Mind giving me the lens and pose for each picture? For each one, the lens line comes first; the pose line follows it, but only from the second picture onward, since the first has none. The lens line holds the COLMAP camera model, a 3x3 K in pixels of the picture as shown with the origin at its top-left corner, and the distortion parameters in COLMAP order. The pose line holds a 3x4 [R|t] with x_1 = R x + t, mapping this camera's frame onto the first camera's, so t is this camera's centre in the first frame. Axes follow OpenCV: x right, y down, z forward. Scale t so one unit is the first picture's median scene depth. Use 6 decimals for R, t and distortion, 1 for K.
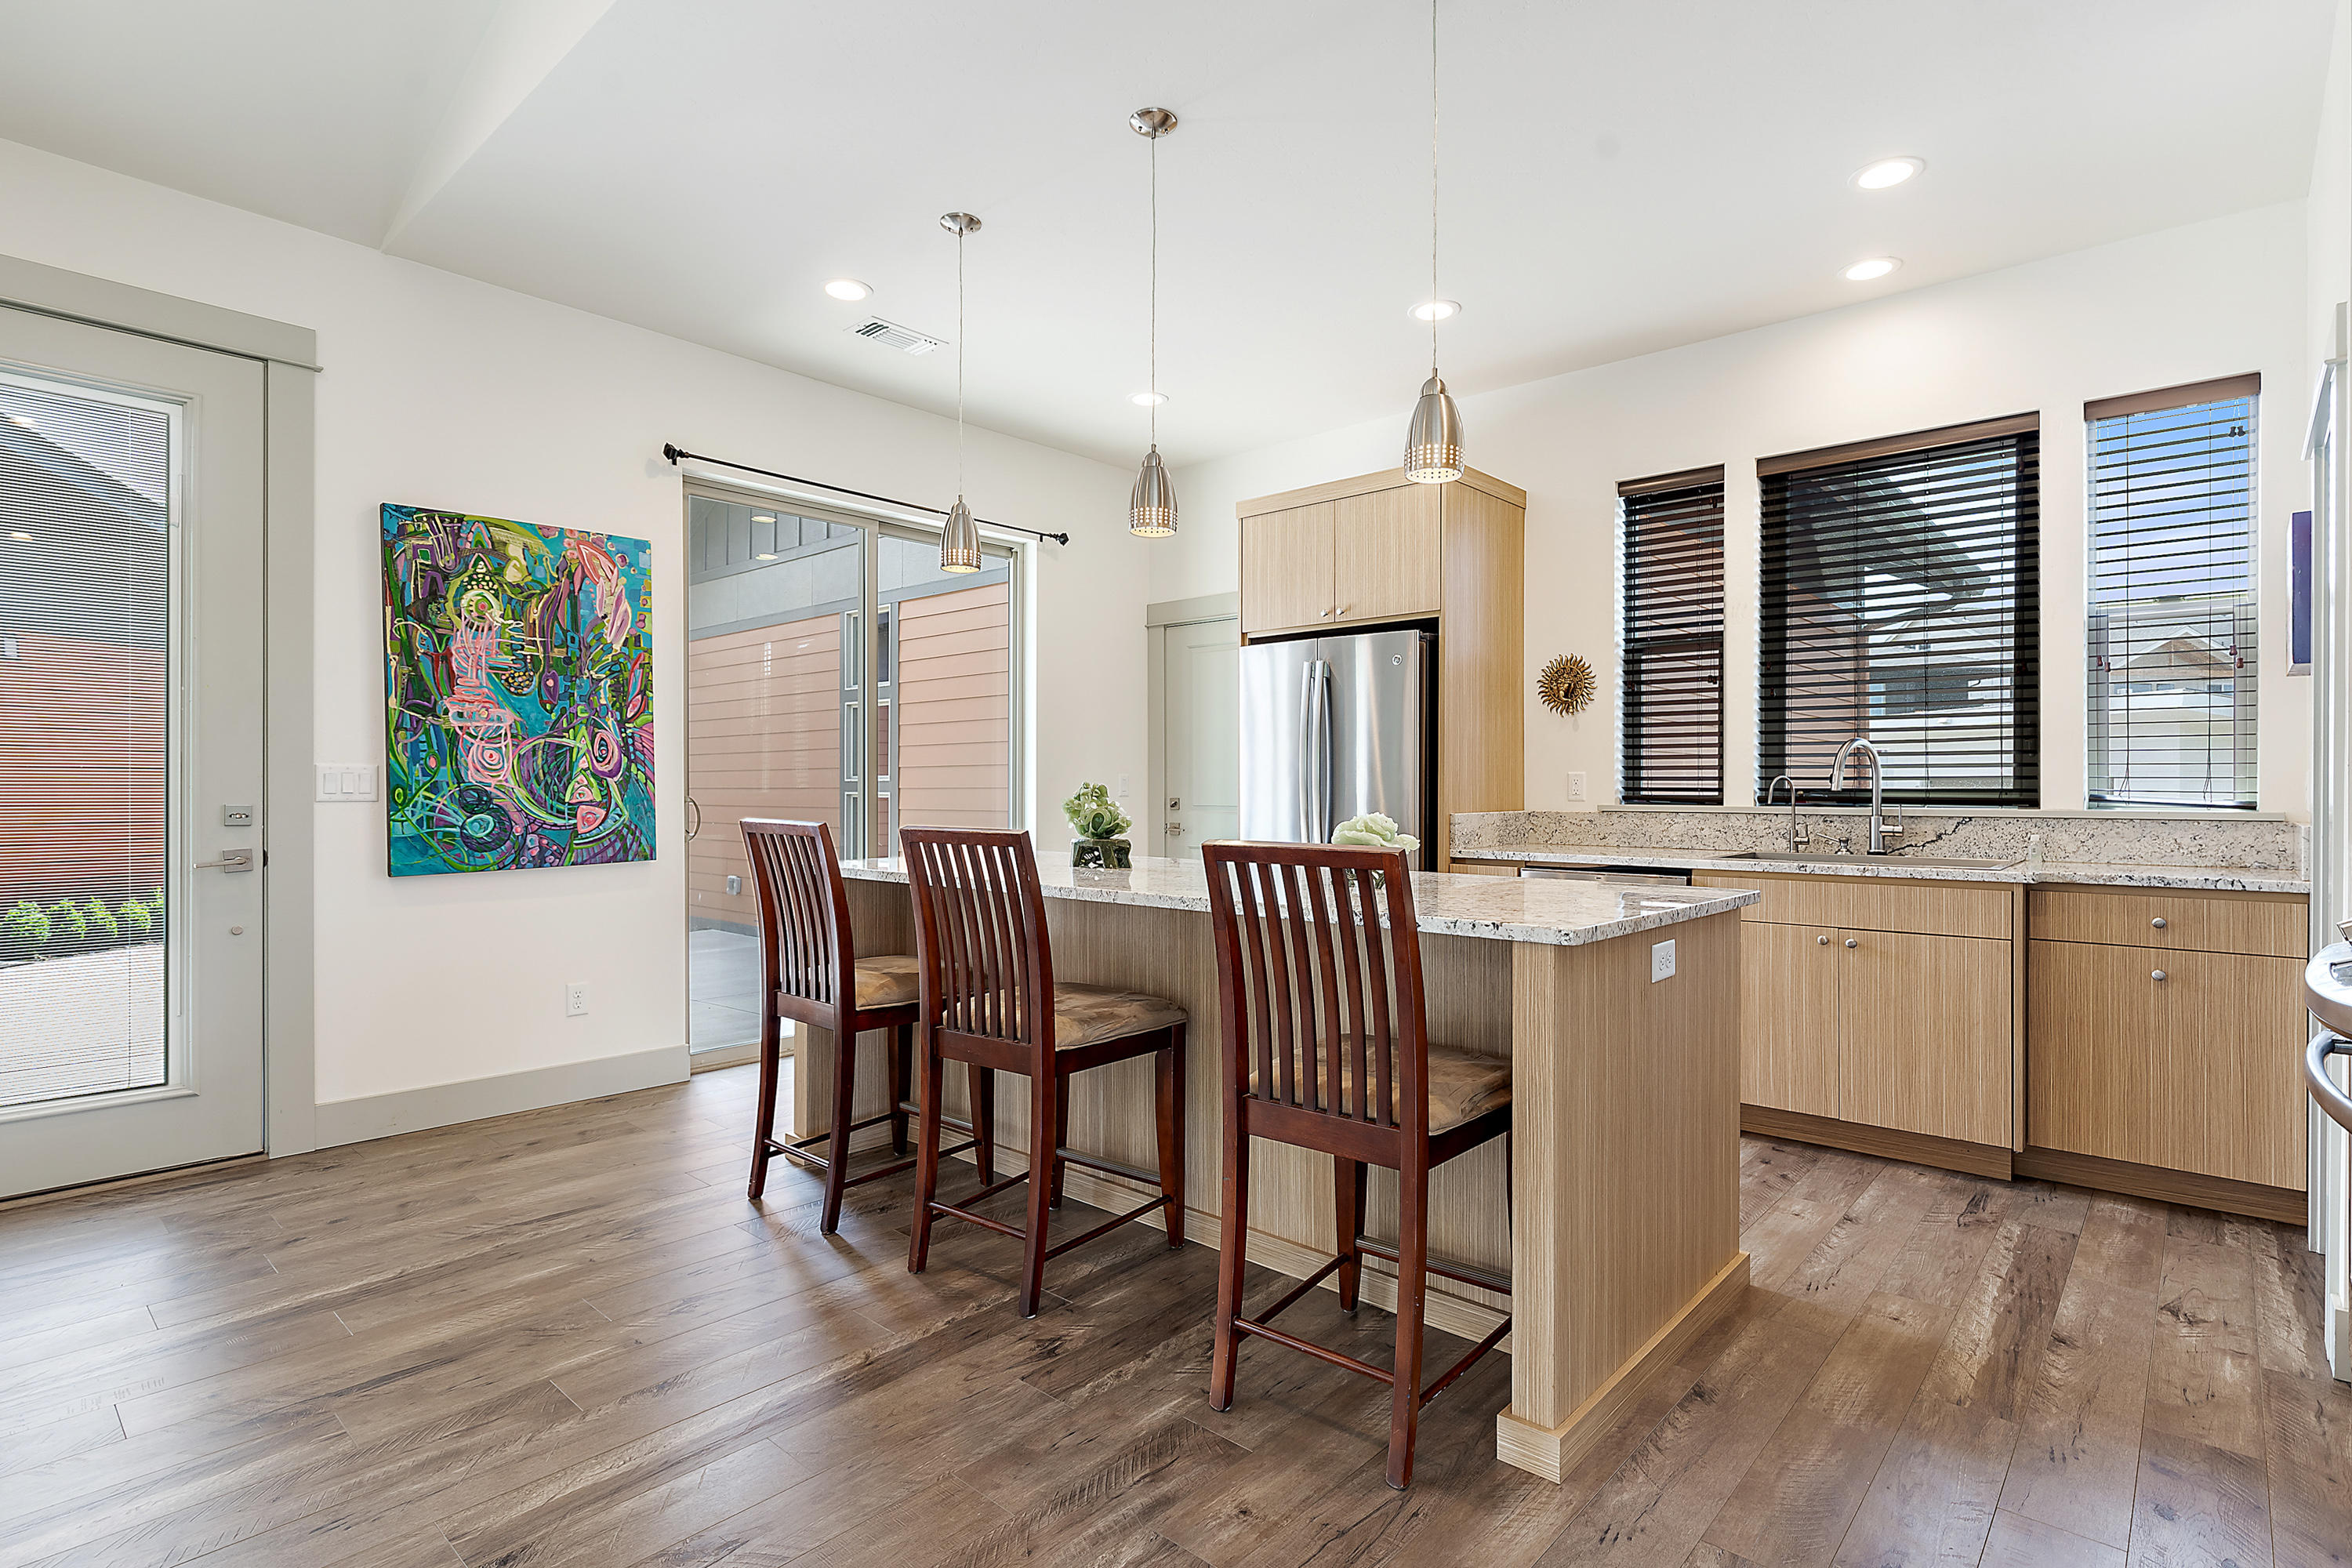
lens RADIAL K [[1182.3, 0, 1179.0], [0, 1182.3, 788.3], [0, 0, 1]] dist [0.000156, -0.000051]
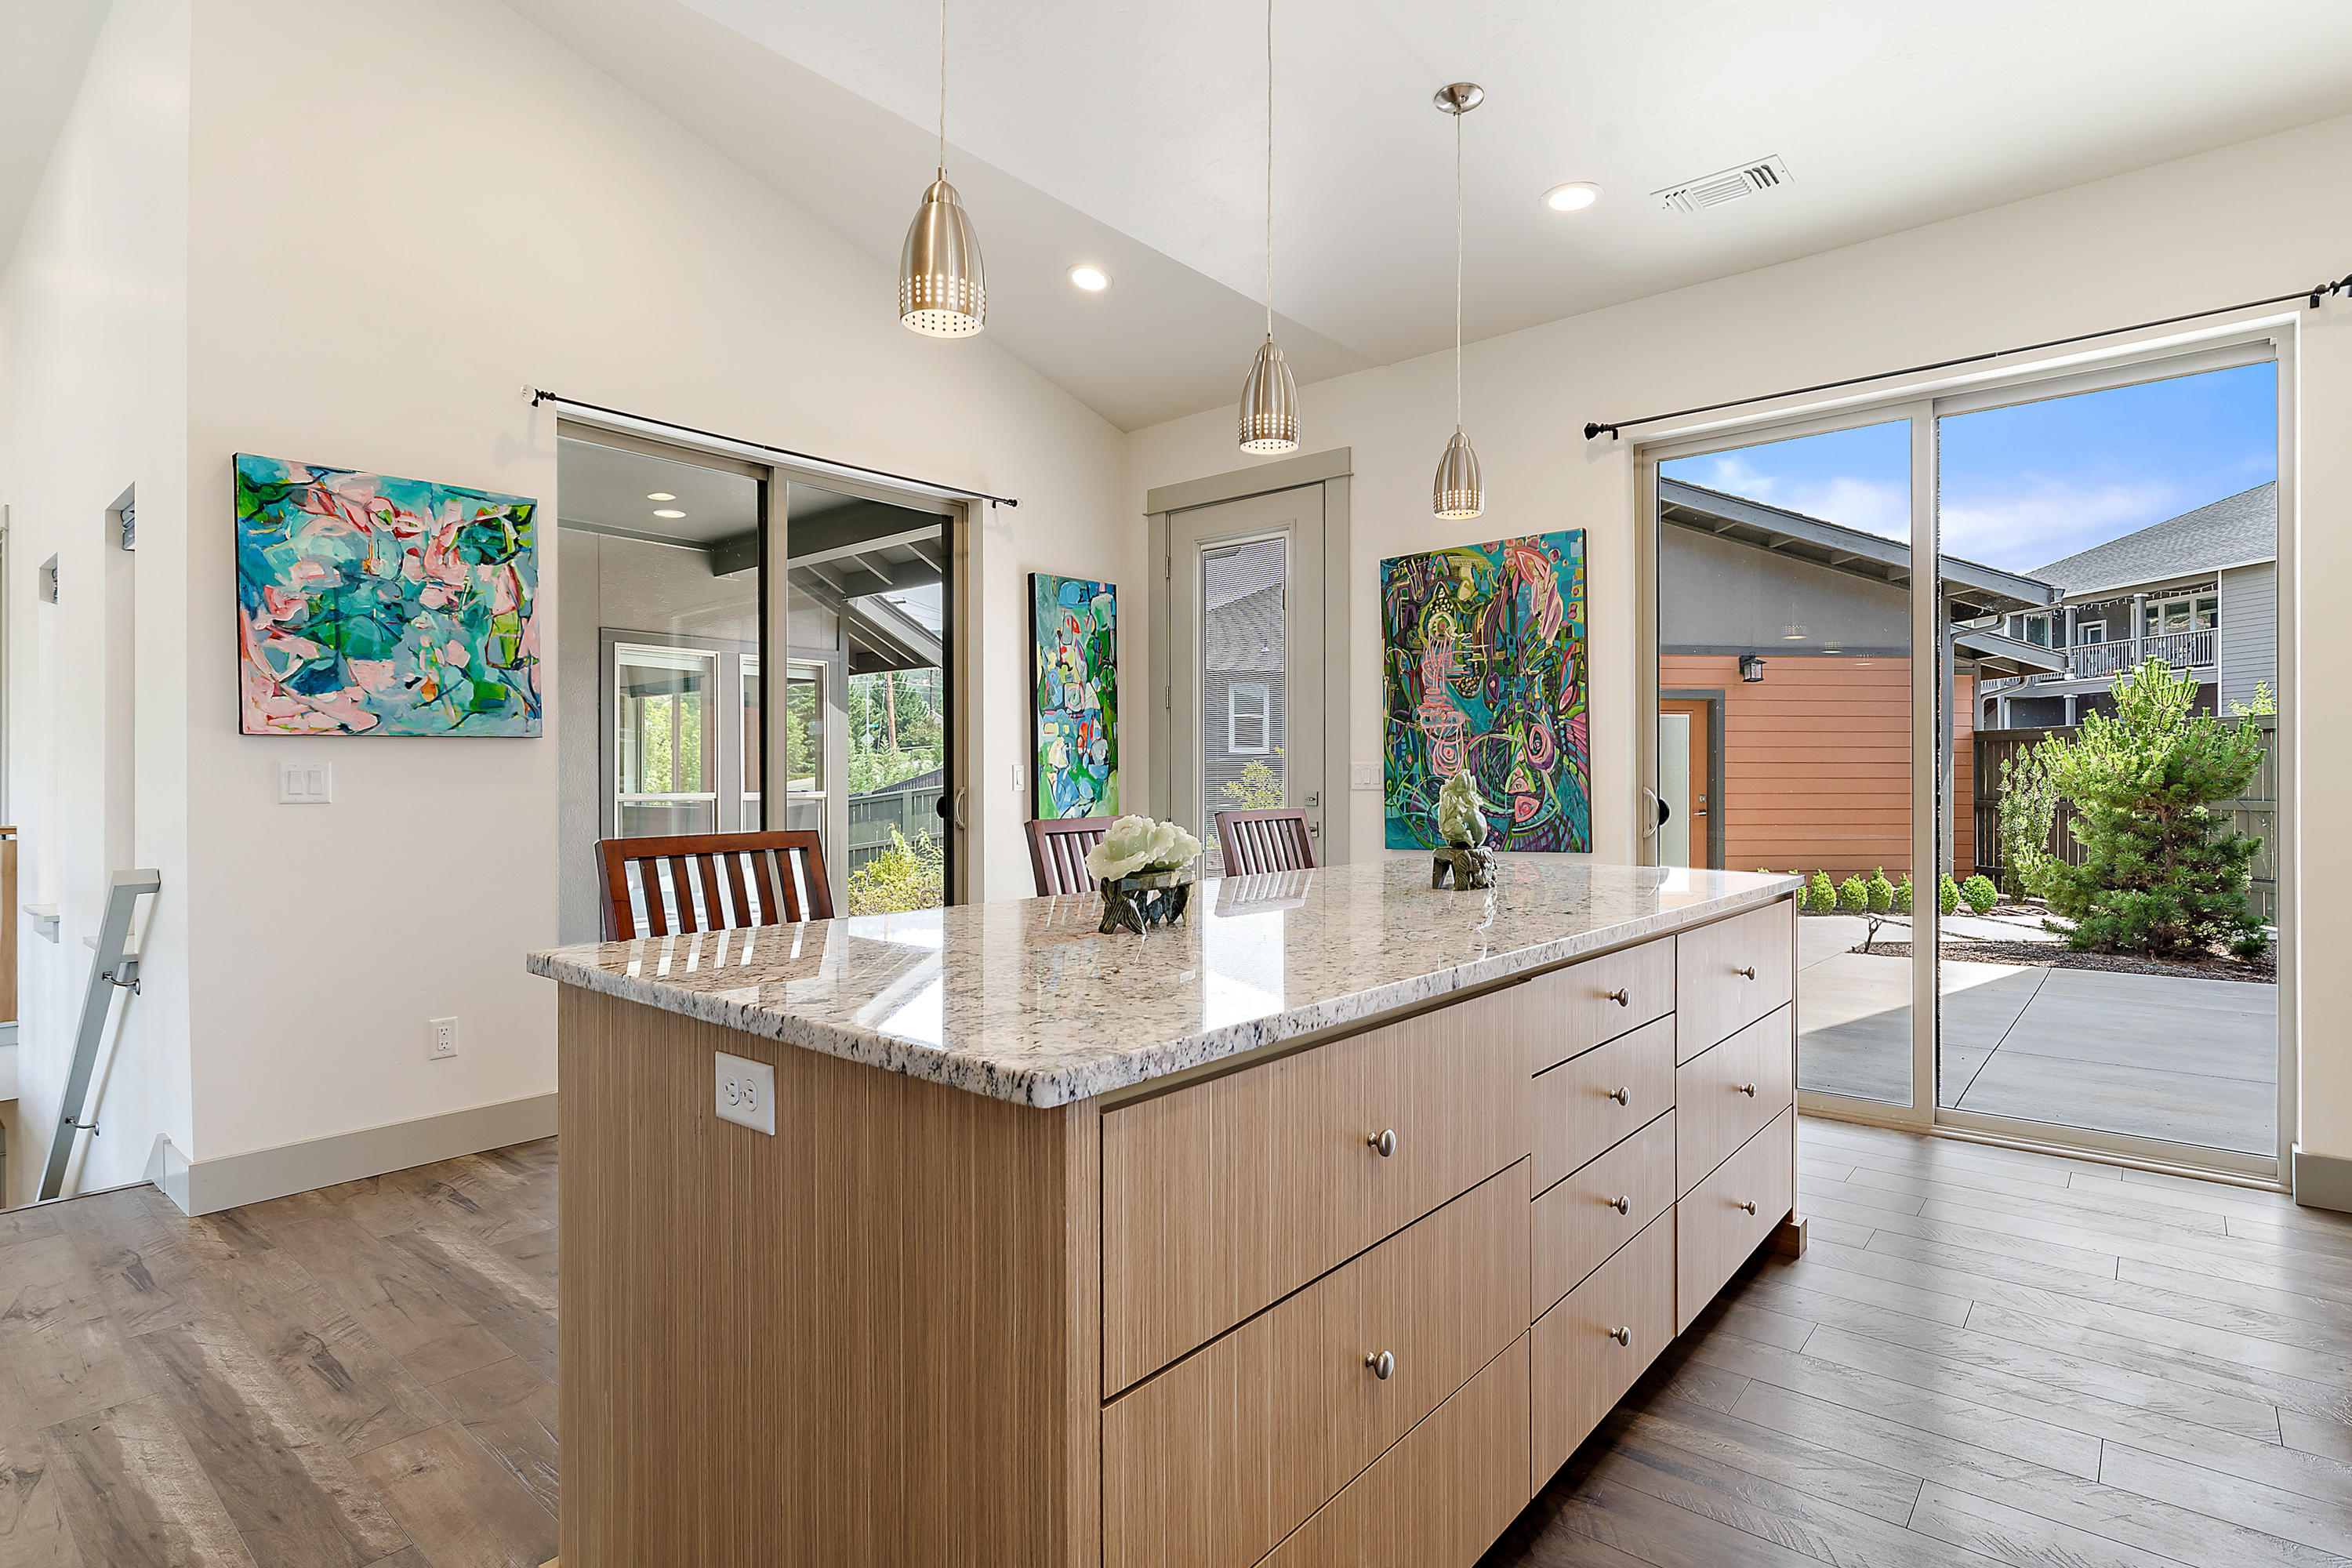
lens RADIAL K [[1182.3, 0, 1177.8], [0, 1182.3, 782.7], [0, 0, 1]] dist [0.000156, -0.000051]
pose [[0.014004, 0.000957, -0.999901, 0.563850], [0.001004, 0.999999, 0.000971, 0.001158], [0.999901, -0.001017, 0.014003, 0.689998]]
